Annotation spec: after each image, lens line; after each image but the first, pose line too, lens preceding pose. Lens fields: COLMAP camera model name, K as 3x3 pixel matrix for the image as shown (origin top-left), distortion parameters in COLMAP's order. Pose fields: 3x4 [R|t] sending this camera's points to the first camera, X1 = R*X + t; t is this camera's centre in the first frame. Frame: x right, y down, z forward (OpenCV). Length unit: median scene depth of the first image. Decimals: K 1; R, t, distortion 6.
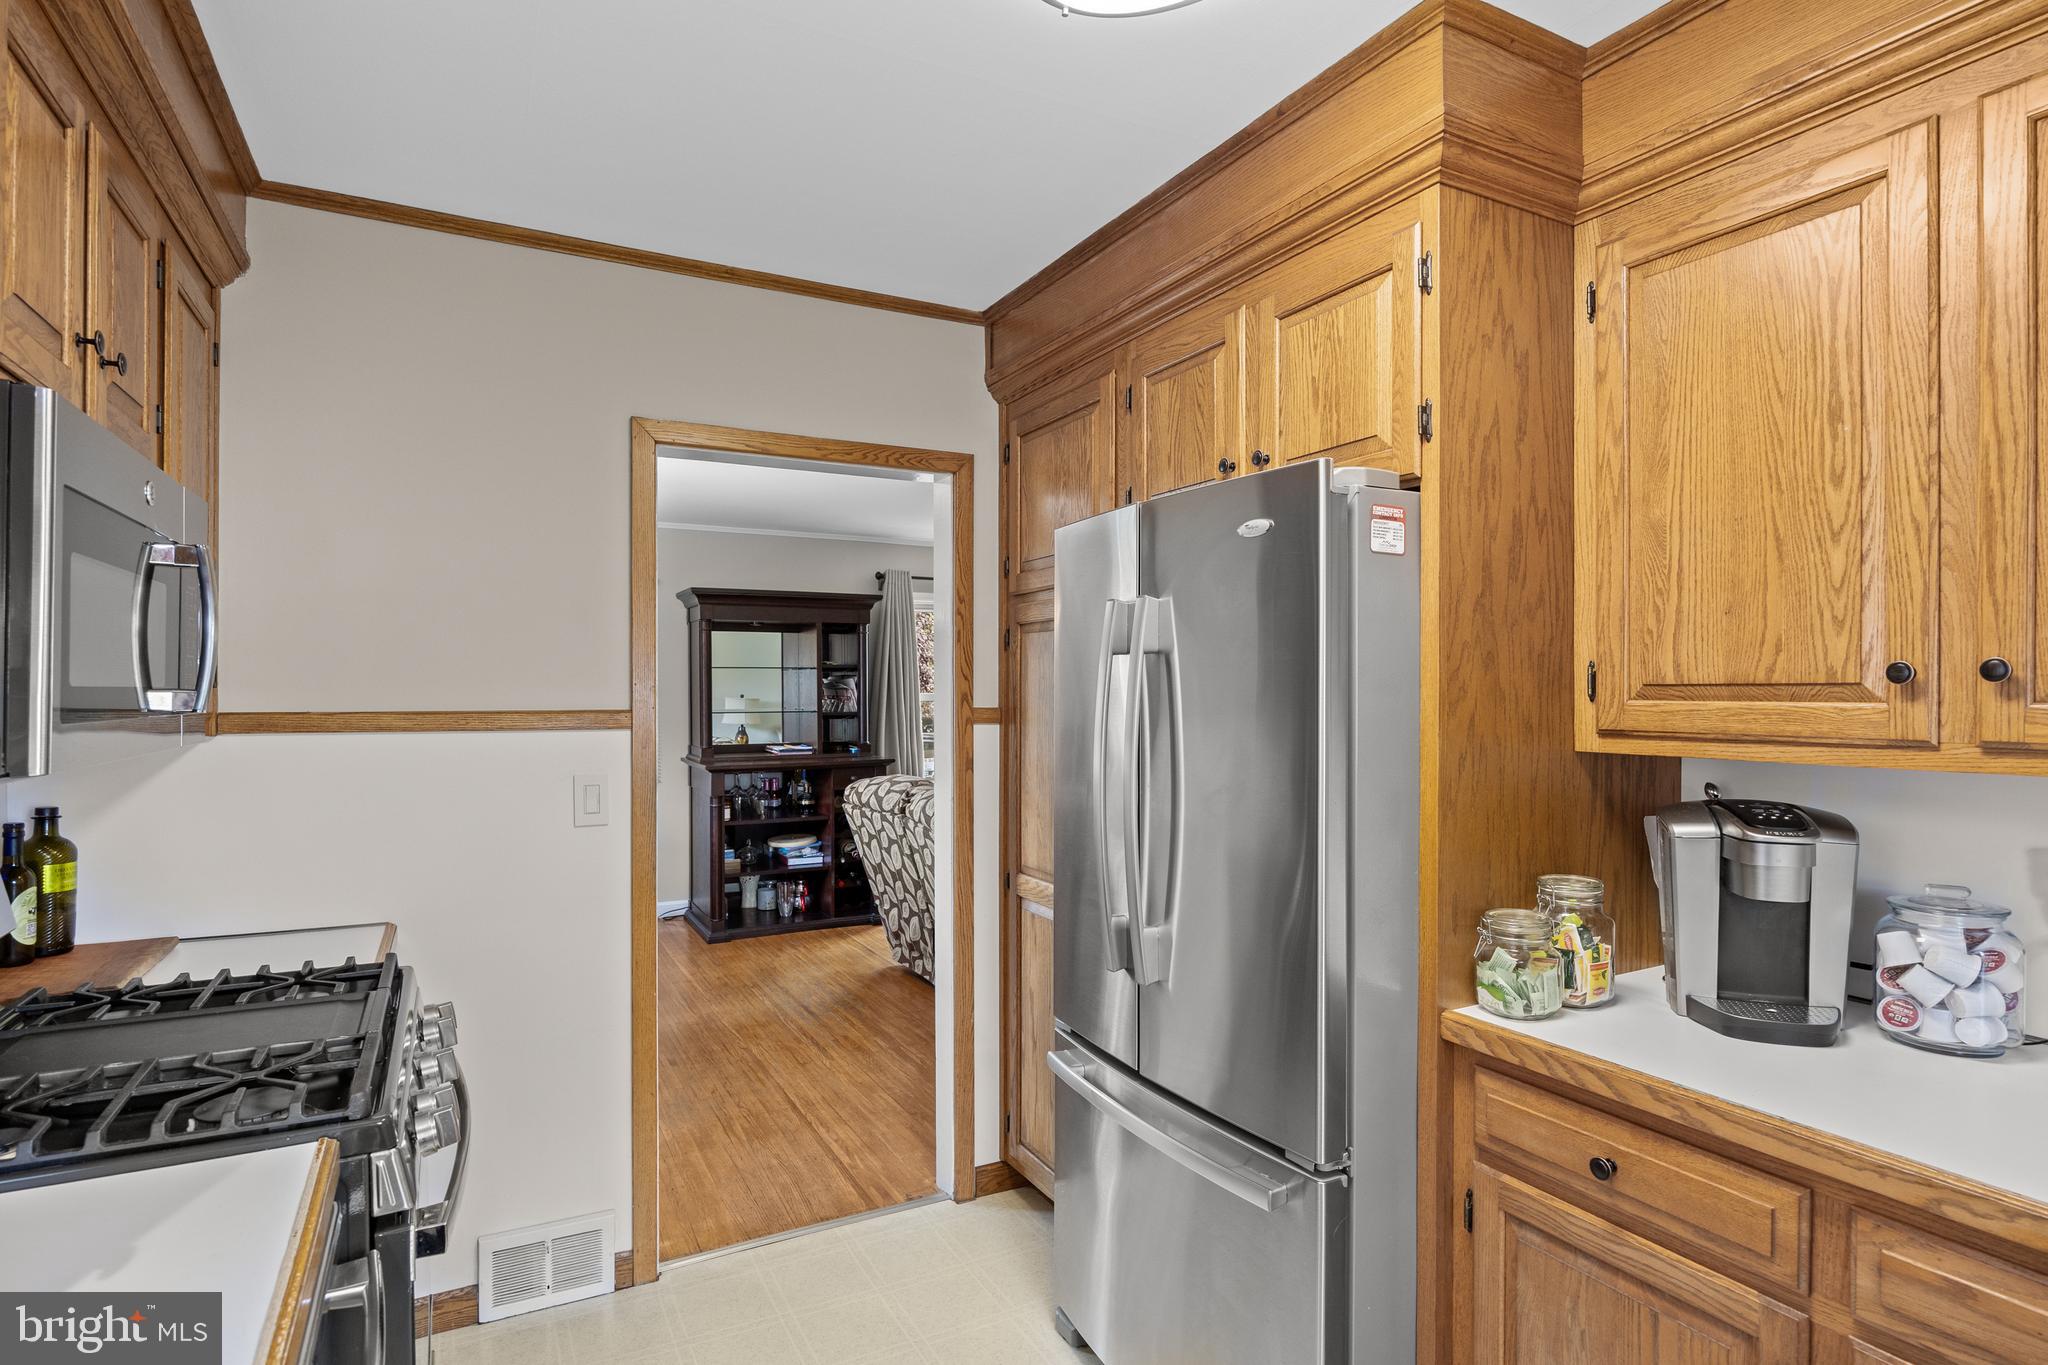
lens RADIAL K [[1083.7, 0, 1058.6], [0, 1083.7, 713.3], [0, 0, 1]] dist [-0.001234, -0.000088]
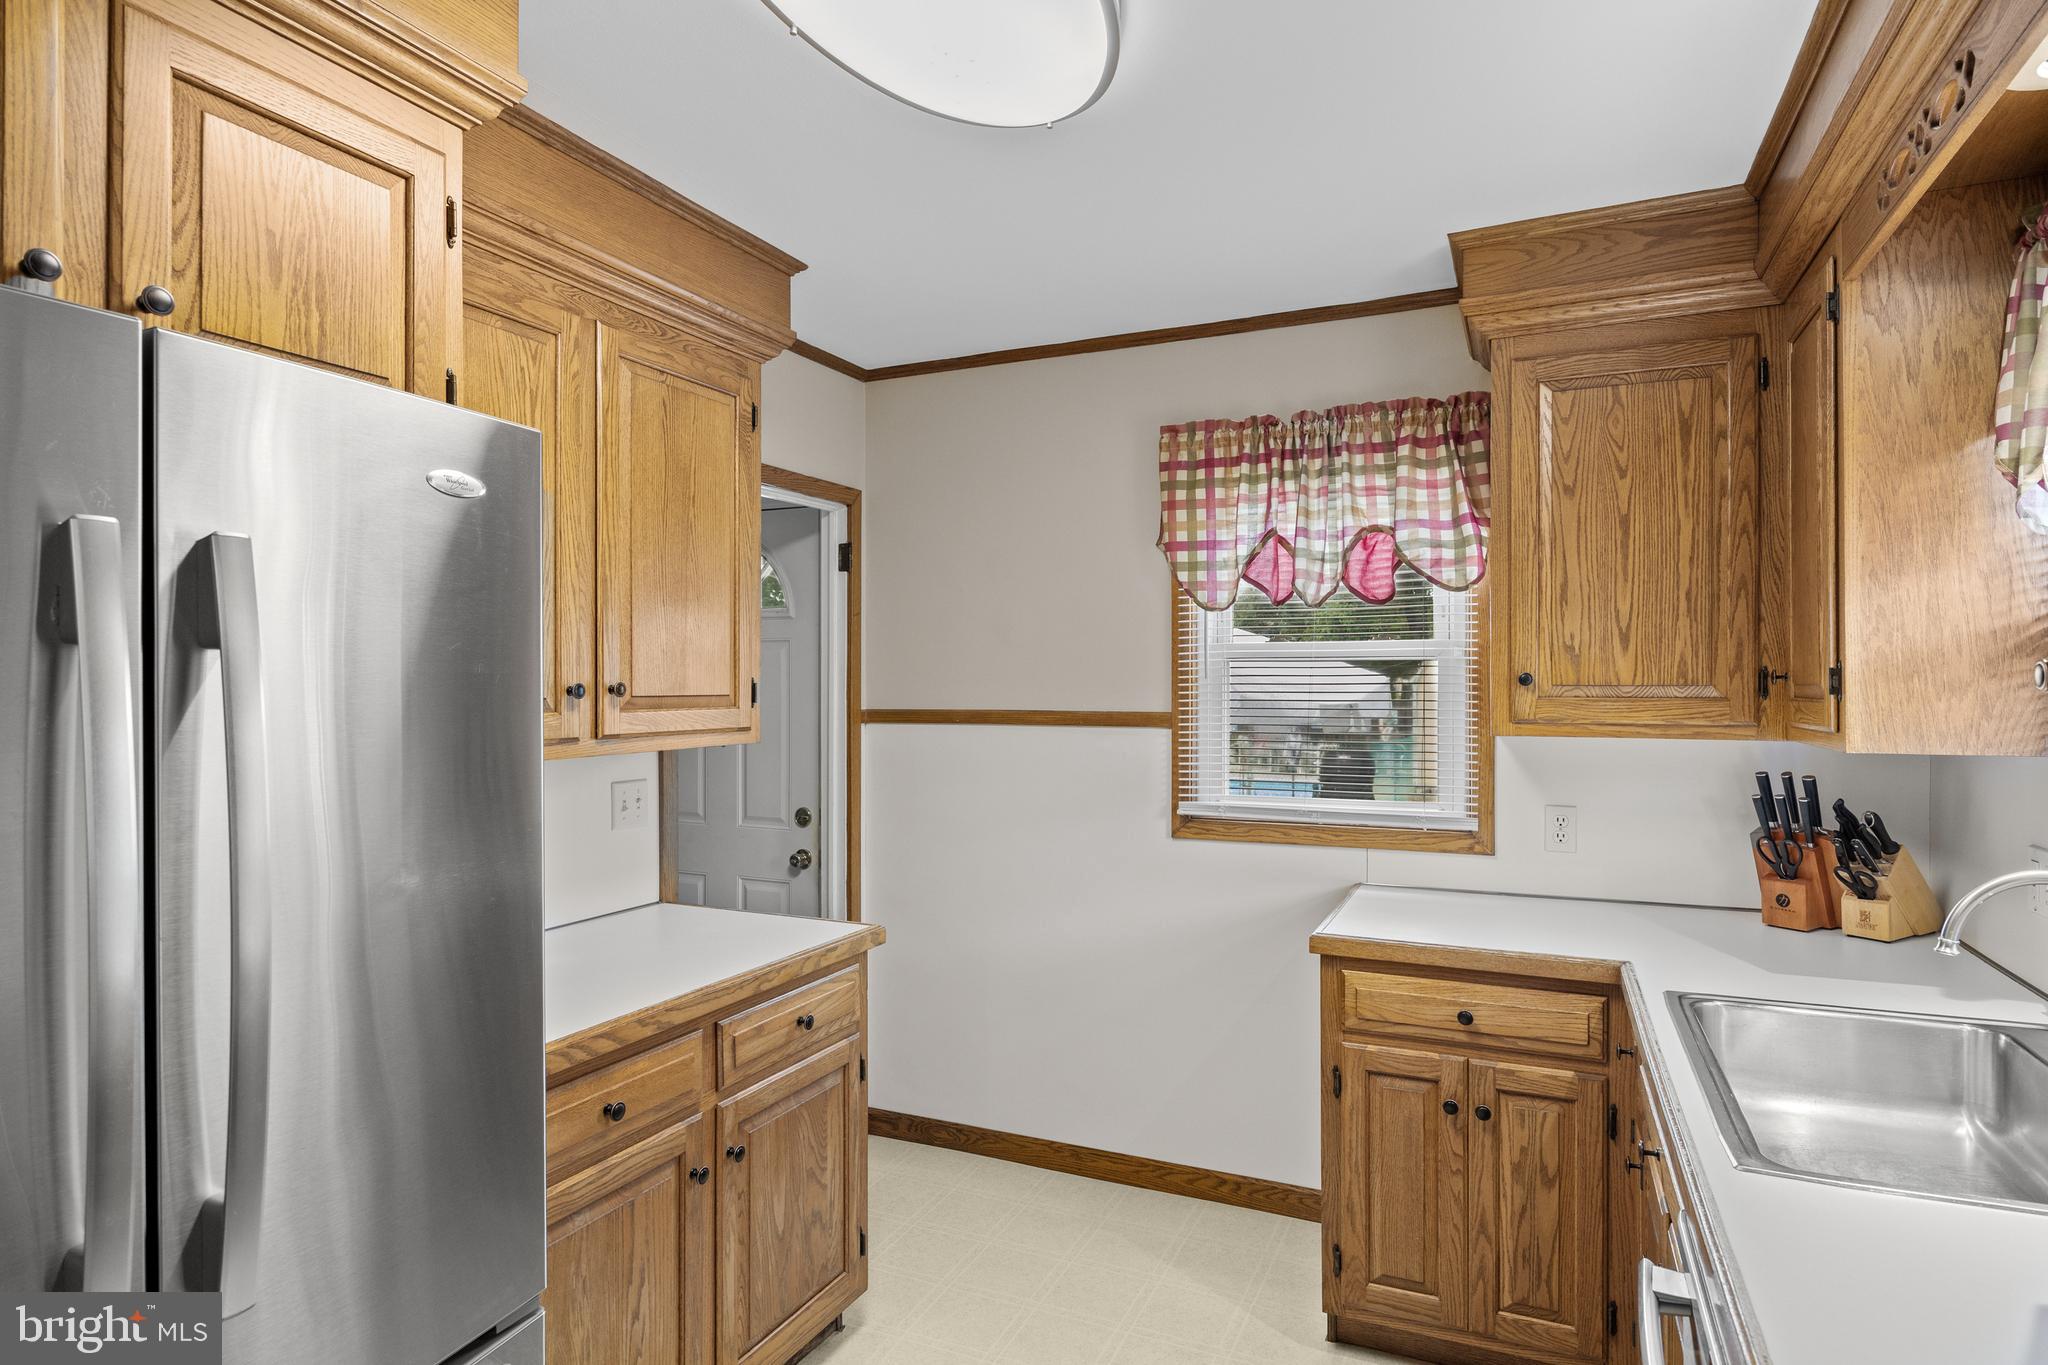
lens RADIAL K [[1115.7, 0, 1029.5], [0, 1115.7, 693.2], [0, 0, 1]] dist [-0.004288, 0.000813]
pose [[-0.594334, -0.004226, 0.804207, -0.573904], [0.019240, 0.999625, 0.019472, -0.038844], [-0.803988, 0.027046, -0.594030, 1.043749]]
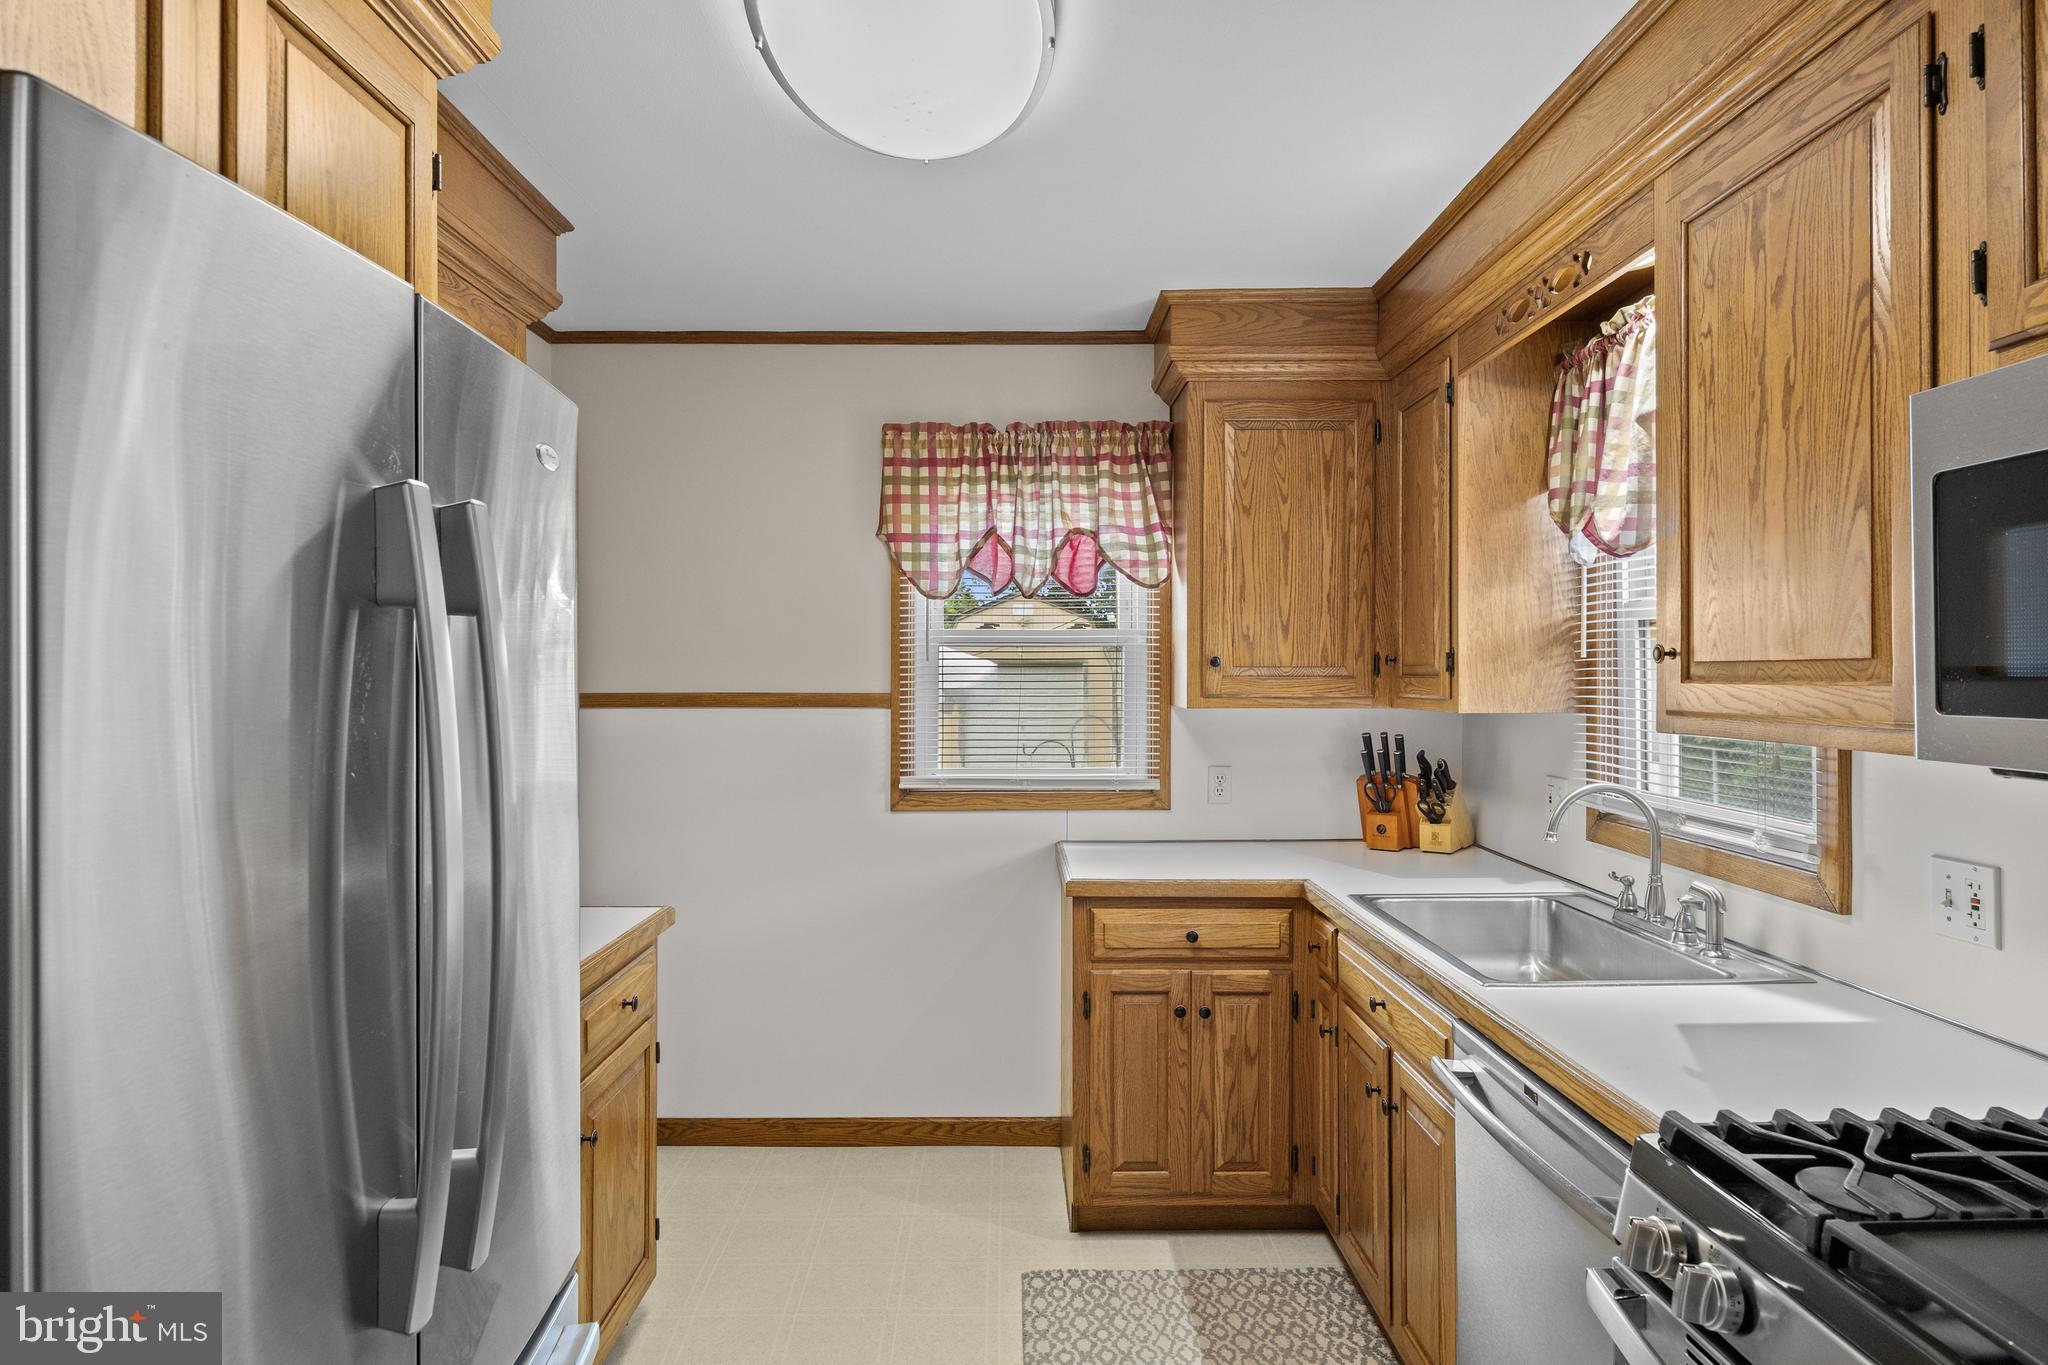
lens RADIAL K [[1165.9, 0, 1015.6], [0, 1165.9, 689.7], [0, 0, 1]] dist [0.003560, -0.001691]
pose [[-0.876963, -0.003492, 0.480545, -0.429298], [0.013087, 0.999429, 0.031145, -0.034491], [-0.480379, 0.033602, -0.876417, 1.400684]]
